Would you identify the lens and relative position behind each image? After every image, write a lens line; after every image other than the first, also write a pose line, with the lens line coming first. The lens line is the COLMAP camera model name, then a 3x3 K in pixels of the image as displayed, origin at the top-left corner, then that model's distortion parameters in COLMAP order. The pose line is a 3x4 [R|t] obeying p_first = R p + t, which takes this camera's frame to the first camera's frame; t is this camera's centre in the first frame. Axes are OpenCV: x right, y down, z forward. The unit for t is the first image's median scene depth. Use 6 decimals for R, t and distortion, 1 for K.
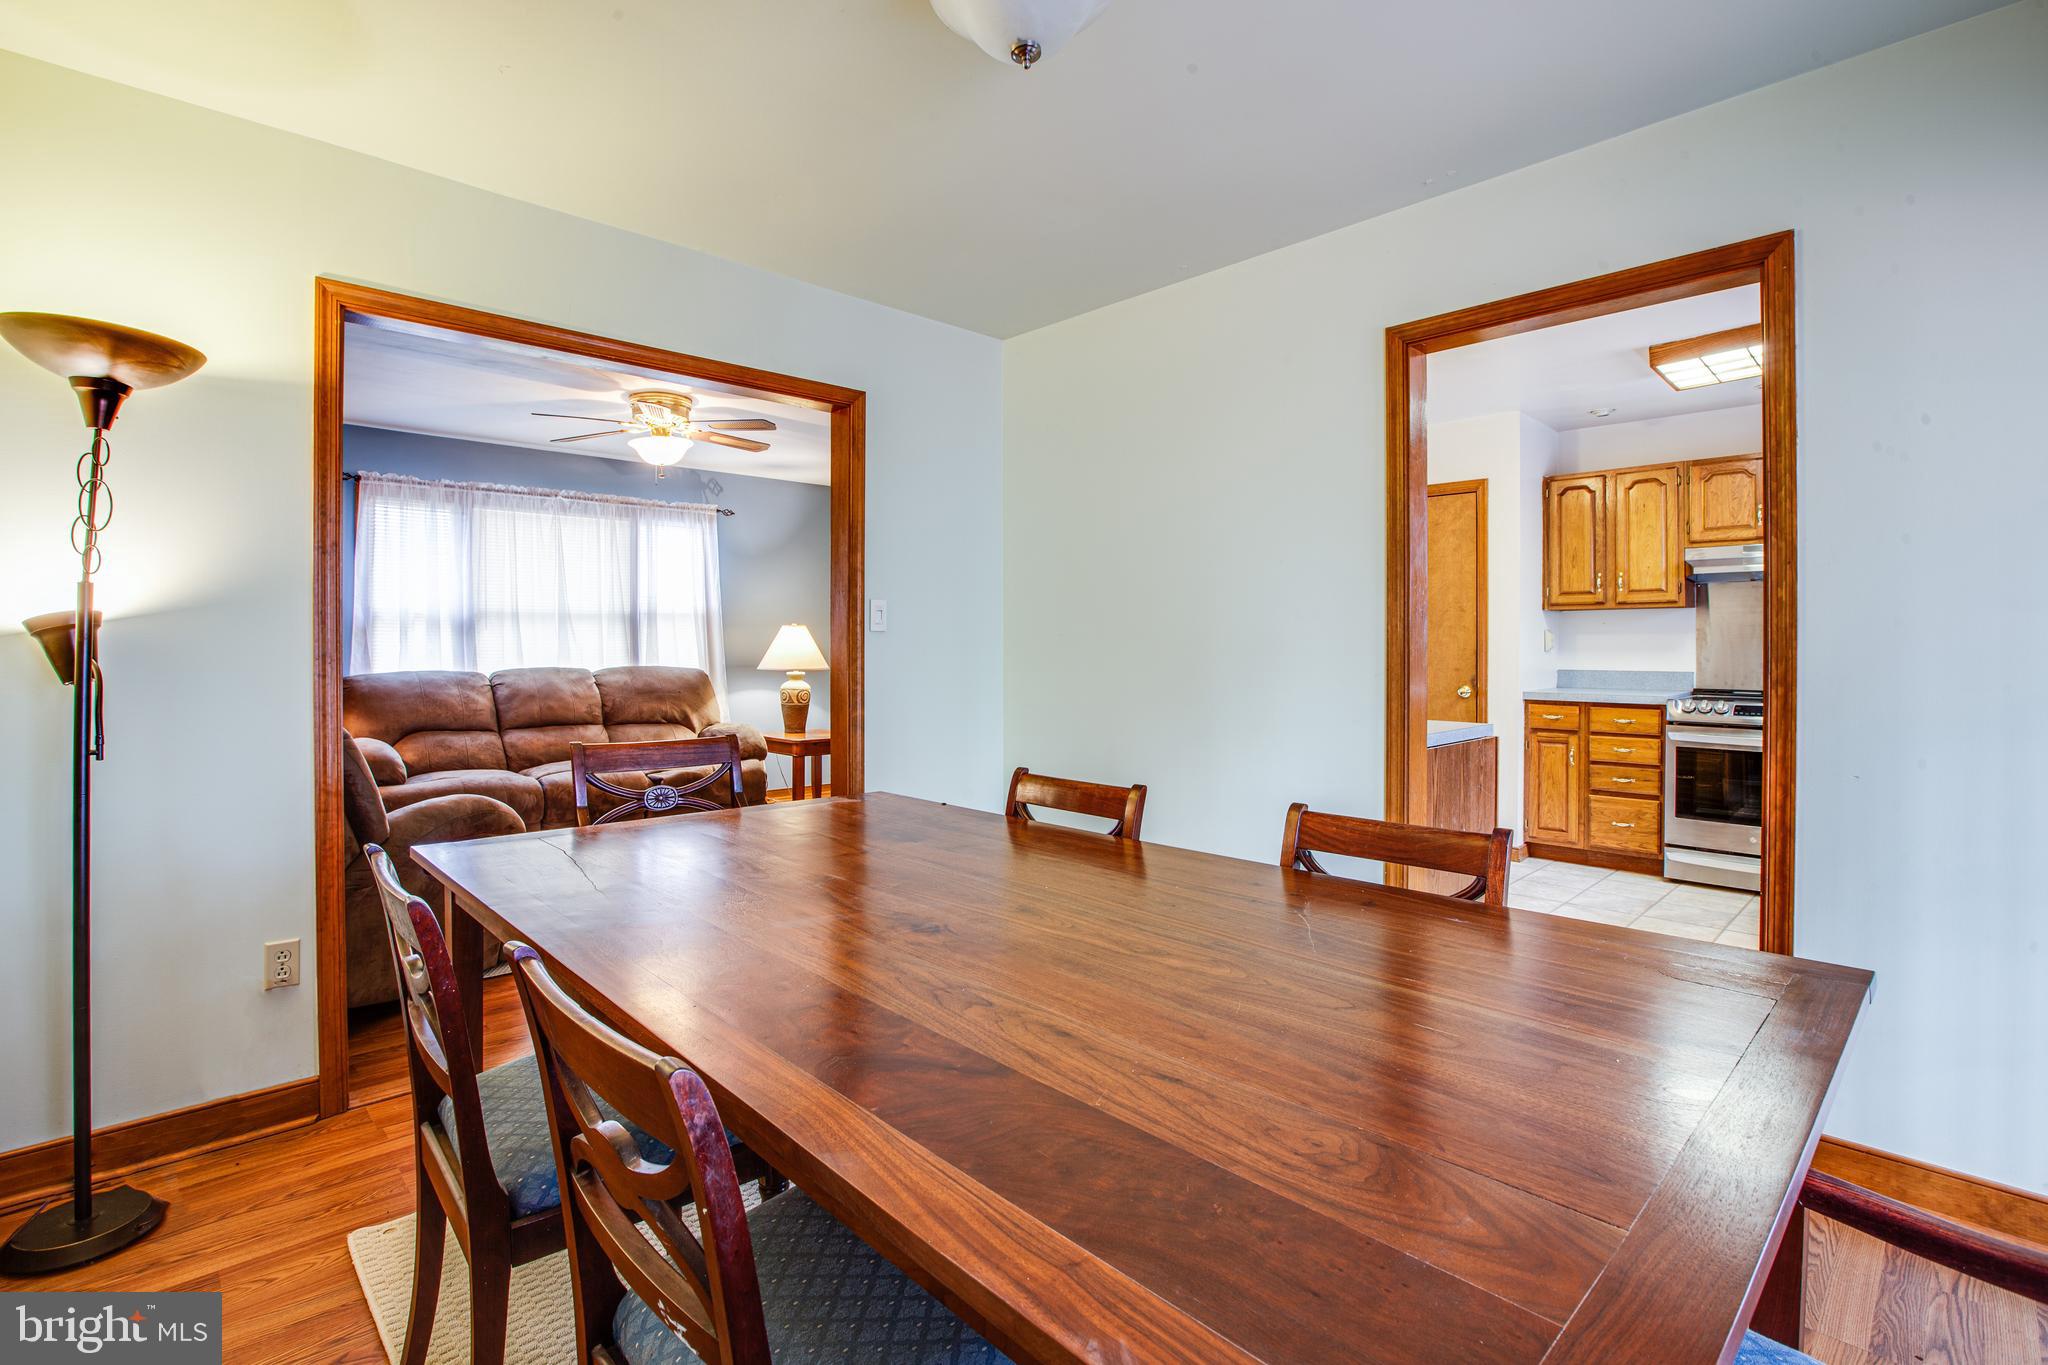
lens RADIAL K [[960.1, 0, 1012.4], [0, 960.1, 641.4], [0, 0, 1]] dist [-0.024718, 0.000317]
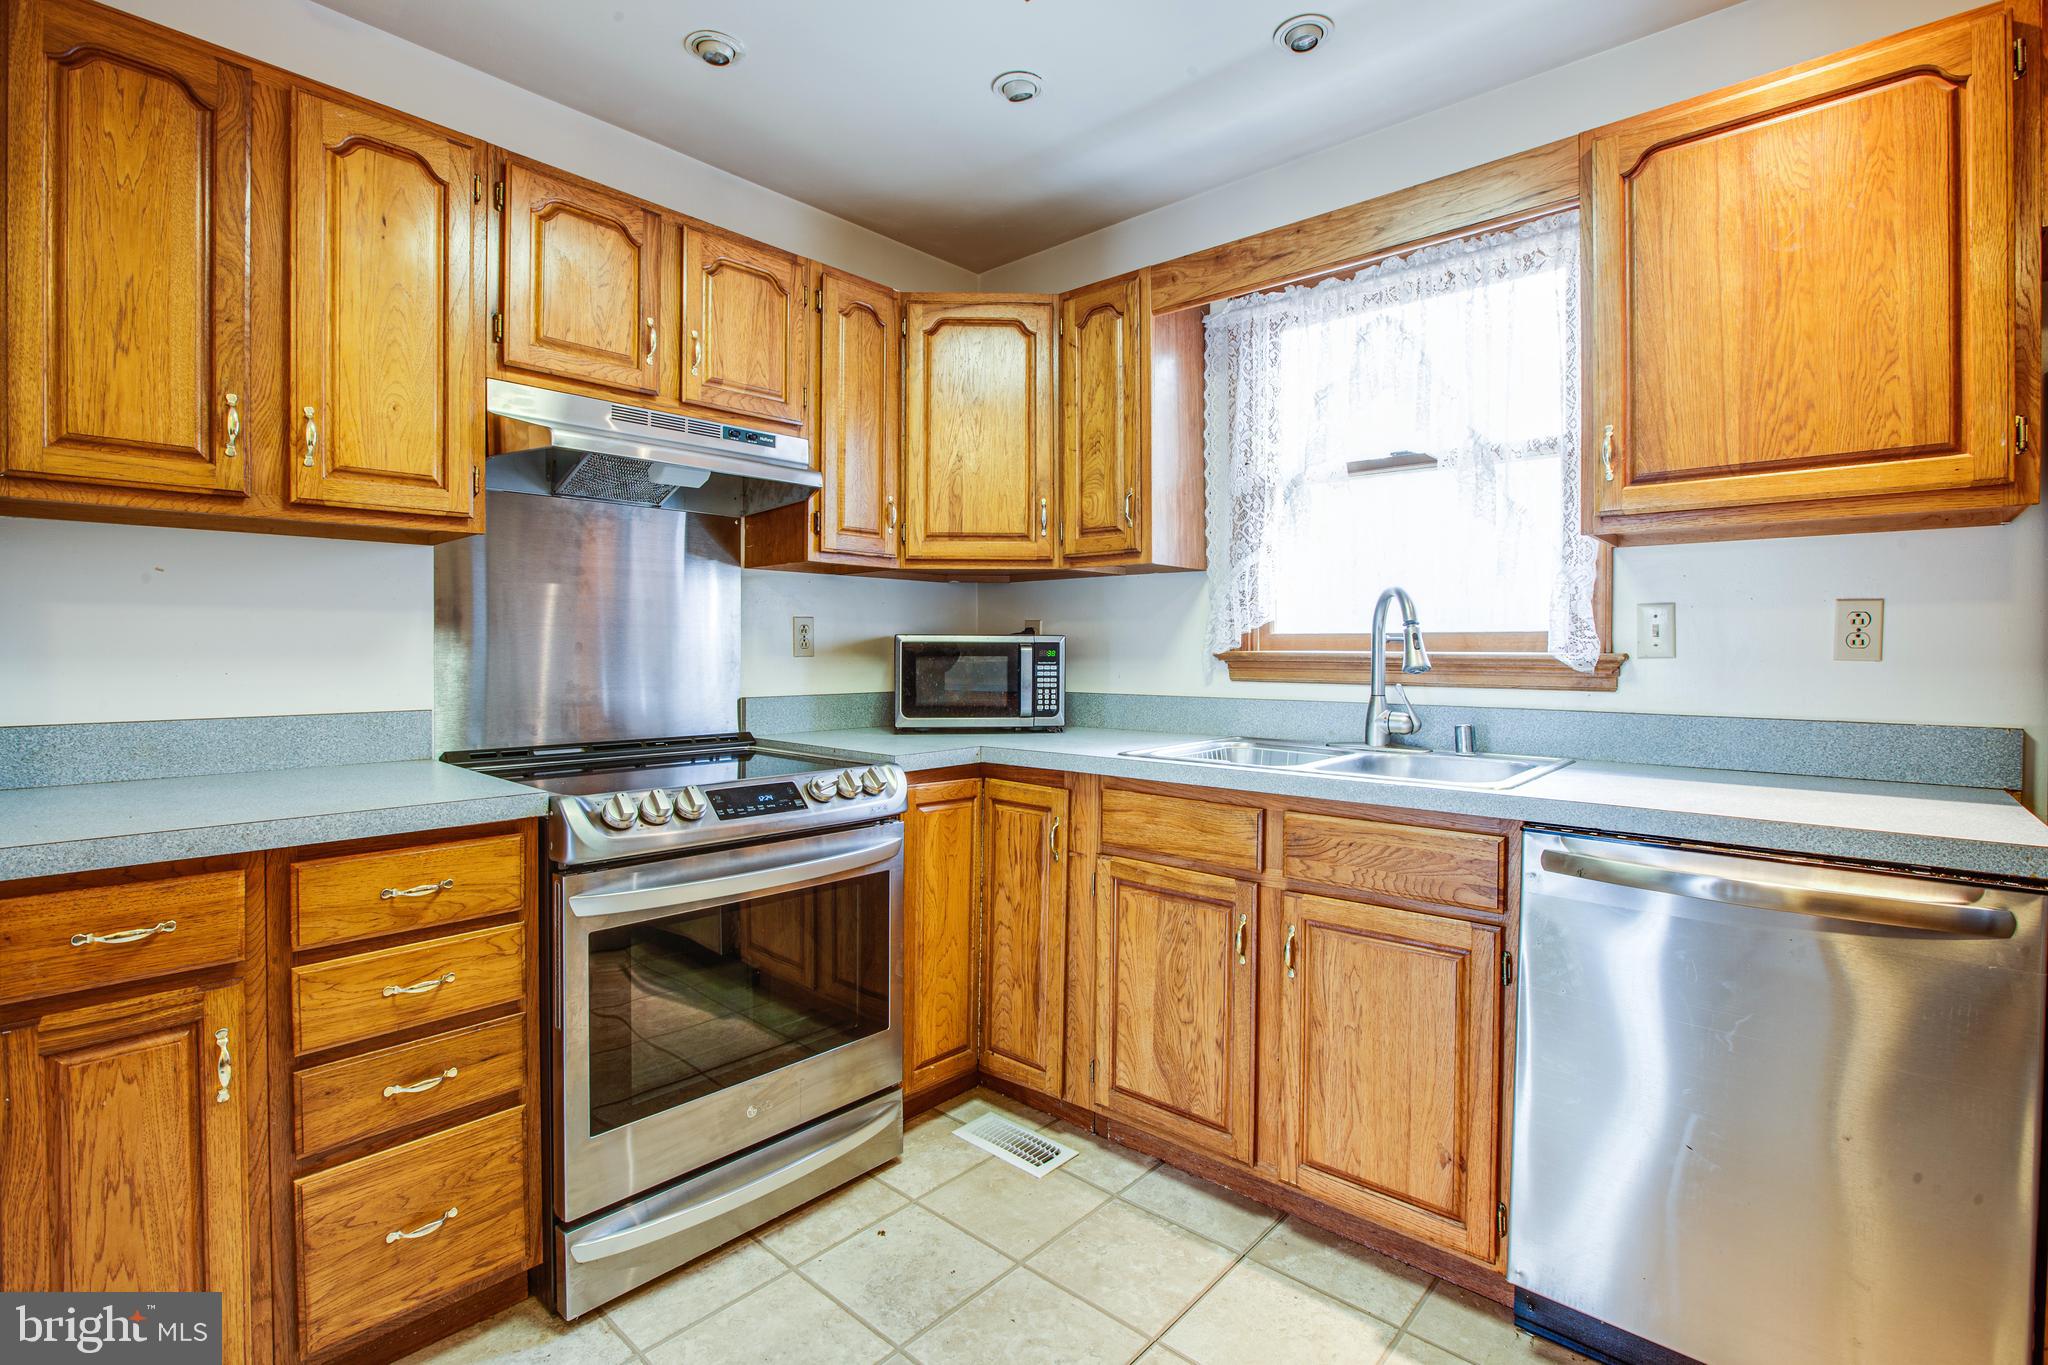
lens RADIAL K [[959.1, 0, 1061.6], [0, 959.1, 656.4], [0, 0, 1]] dist [-0.051290, 0.016534]
pose [[-0.082941, -0.011453, 0.996489, 0.323346], [-0.006449, 0.999919, 0.010956, 0.005050], [-0.996534, -0.005517, -0.083008, 0.803636]]
